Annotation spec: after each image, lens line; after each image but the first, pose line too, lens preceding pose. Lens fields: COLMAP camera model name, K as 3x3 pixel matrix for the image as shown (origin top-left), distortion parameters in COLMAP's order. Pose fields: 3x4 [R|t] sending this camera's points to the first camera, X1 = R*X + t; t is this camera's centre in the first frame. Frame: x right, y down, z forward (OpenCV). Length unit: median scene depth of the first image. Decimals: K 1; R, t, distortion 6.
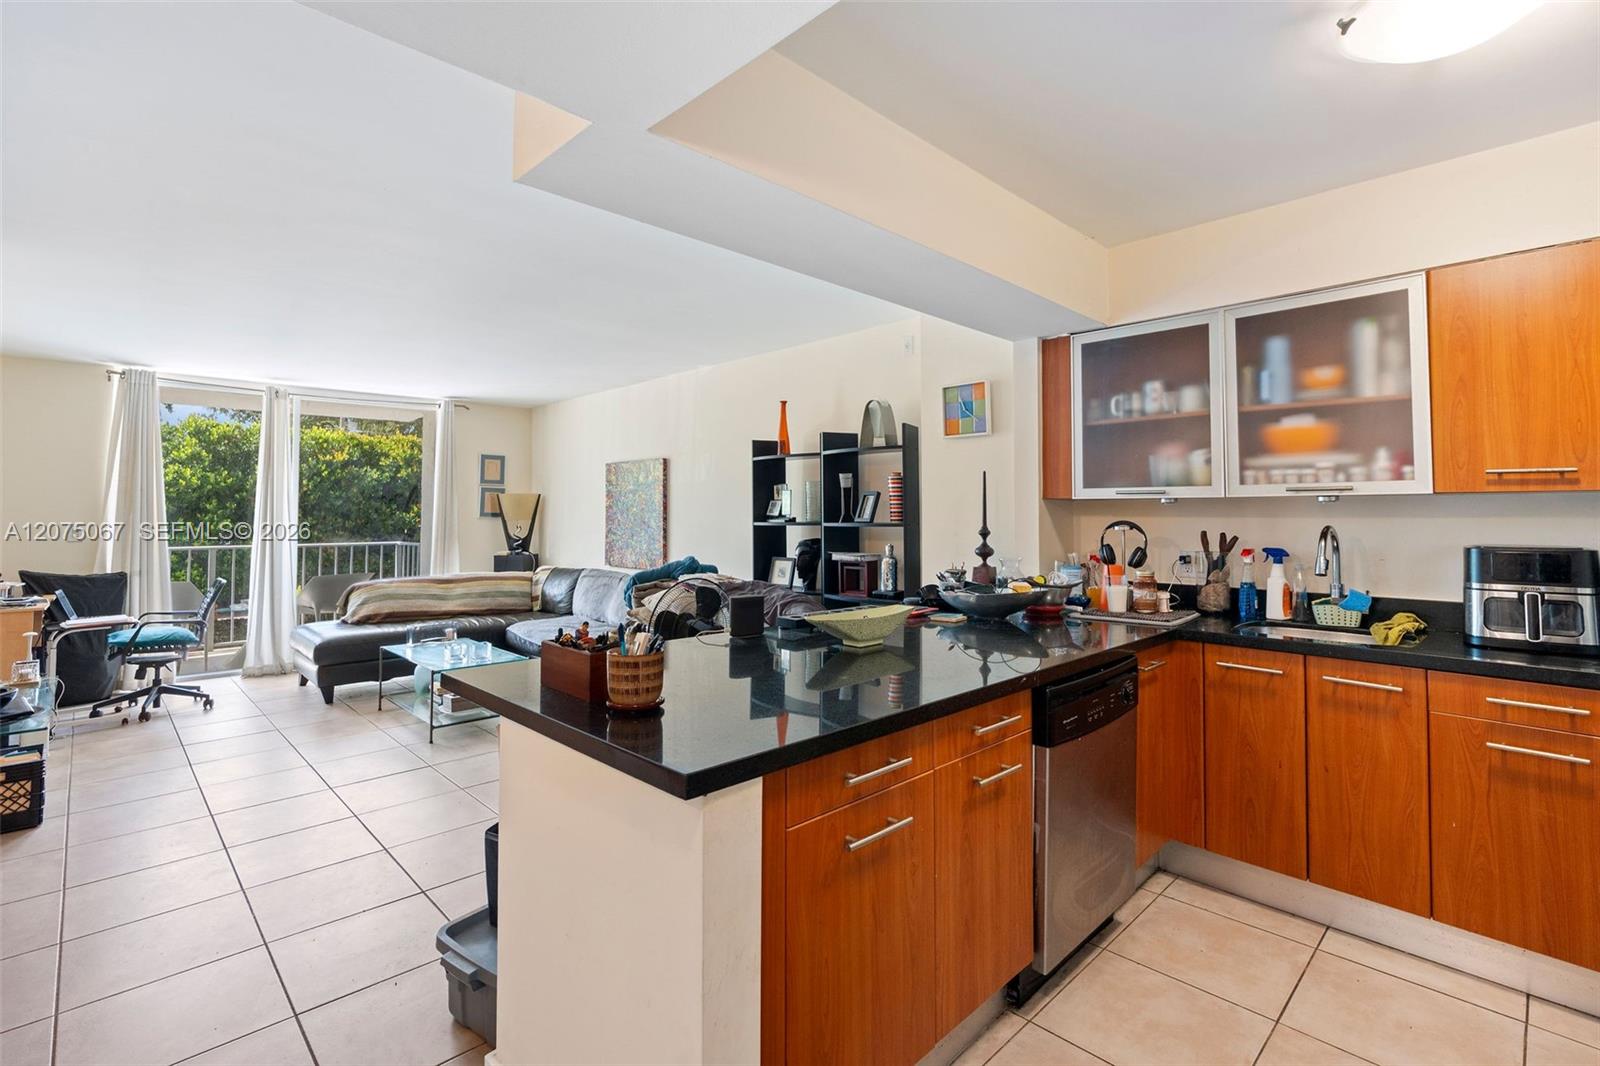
lens RADIAL K [[736.4, 0, 802.2], [0, 736.4, 491.8], [0, 0, 1]] dist [-0.007209, 0.000132]
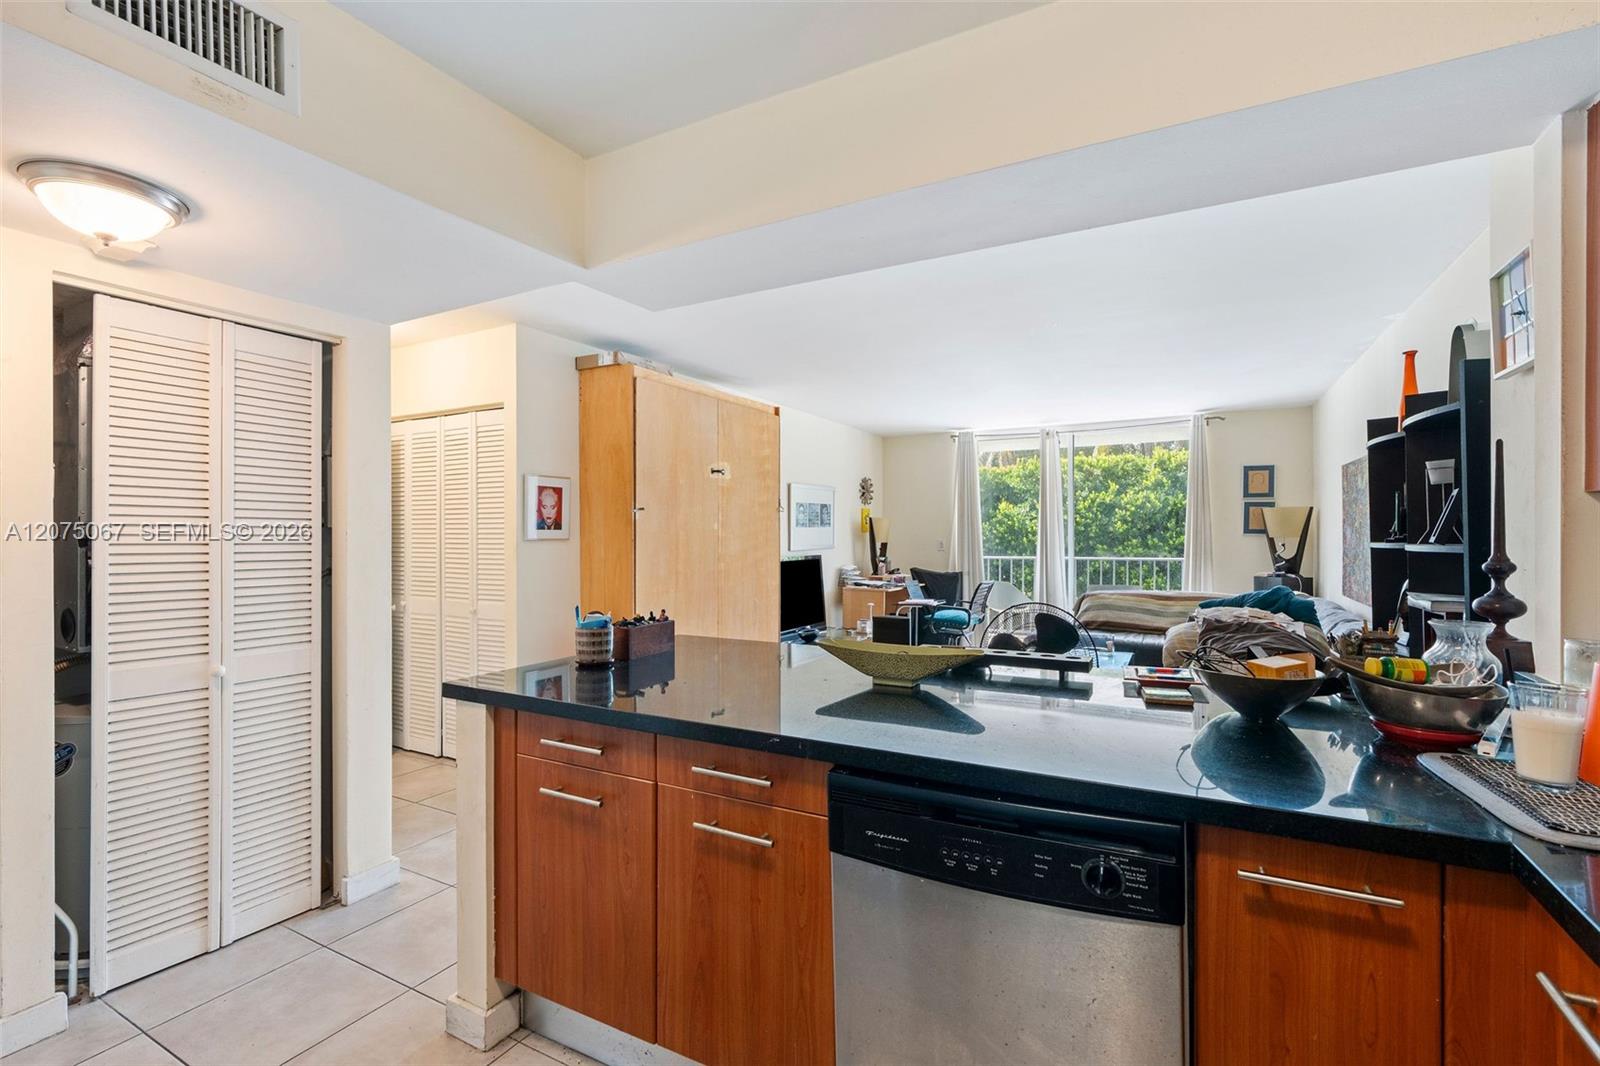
lens RADIAL K [[719.7, 0, 800.0], [0, 719.7, 533.0], [0, 0, 1]] dist [-0.008950, 0.001615]
pose [[0.295676, -0.002208, -0.955286, 0.614110], [0.034767, 0.999360, 0.008451, 0.014313], [0.954656, -0.035711, 0.295563, 0.465806]]
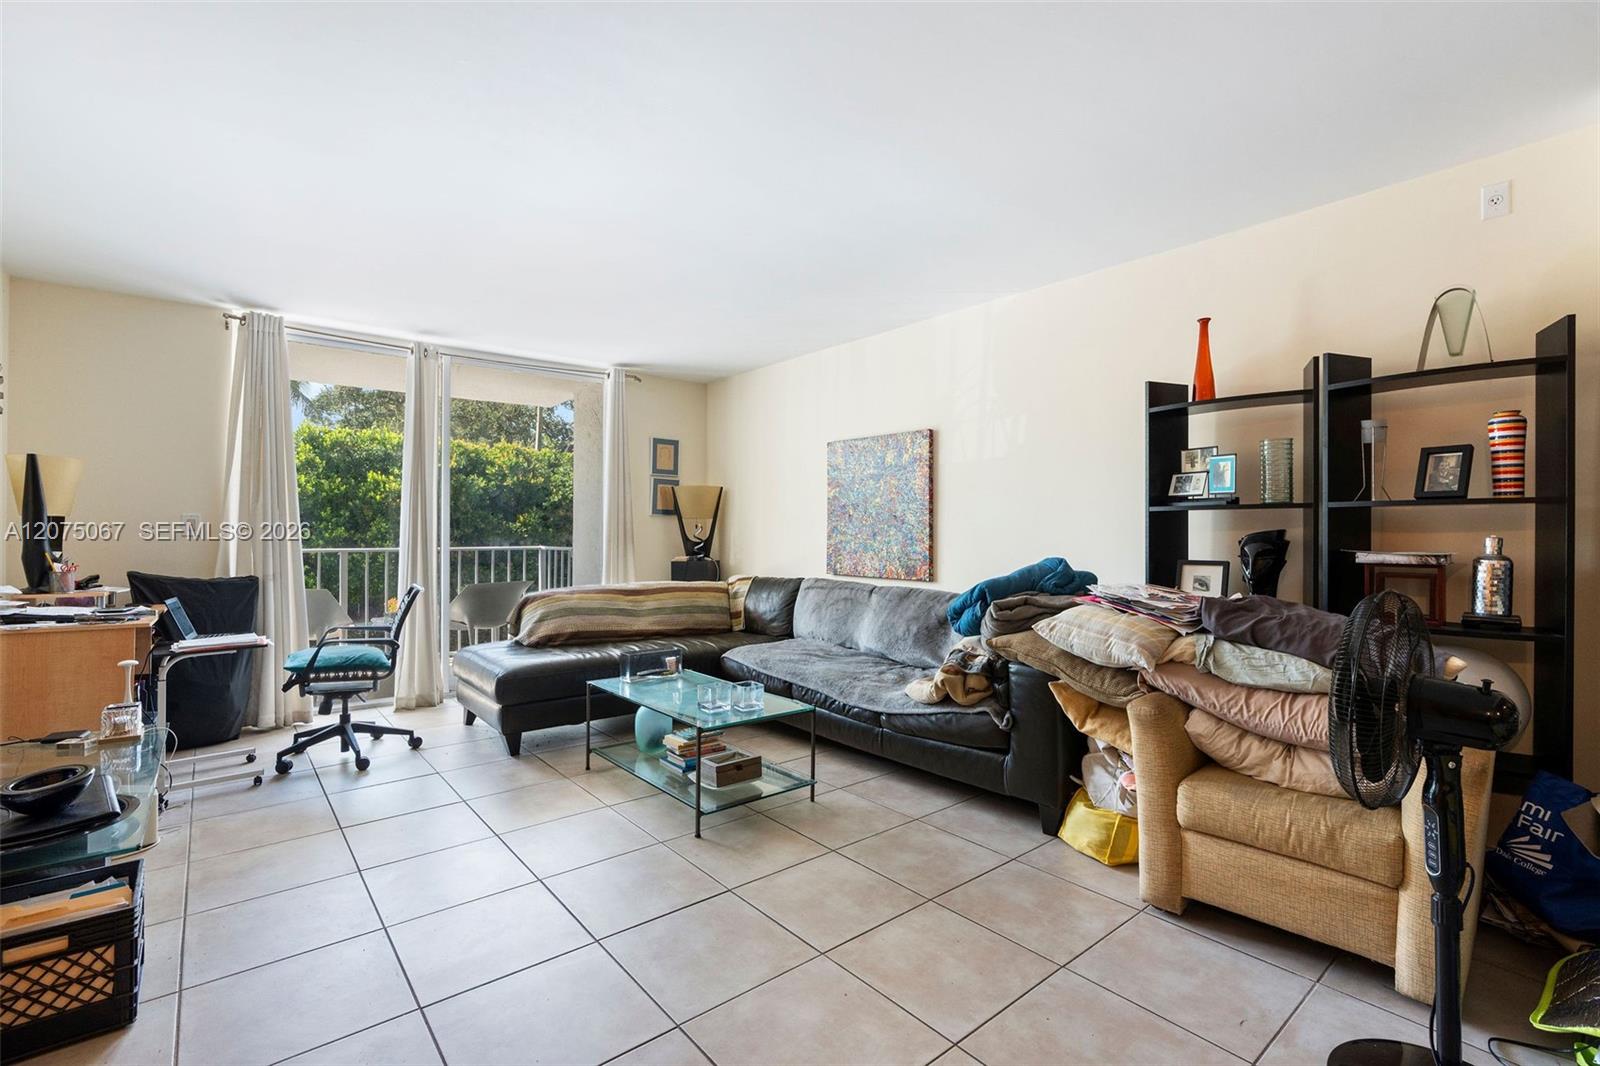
lens RADIAL K [[719.7, 0, 800.0], [0, 719.7, 533.0], [0, 0, 1]] dist [-0.008950, 0.001615]
pose [[0.996434, 0.003729, -0.084289, -0.486165], [-0.000926, 0.999446, 0.033263, 0.065807], [0.084367, -0.033066, 0.995886, 0.506477]]
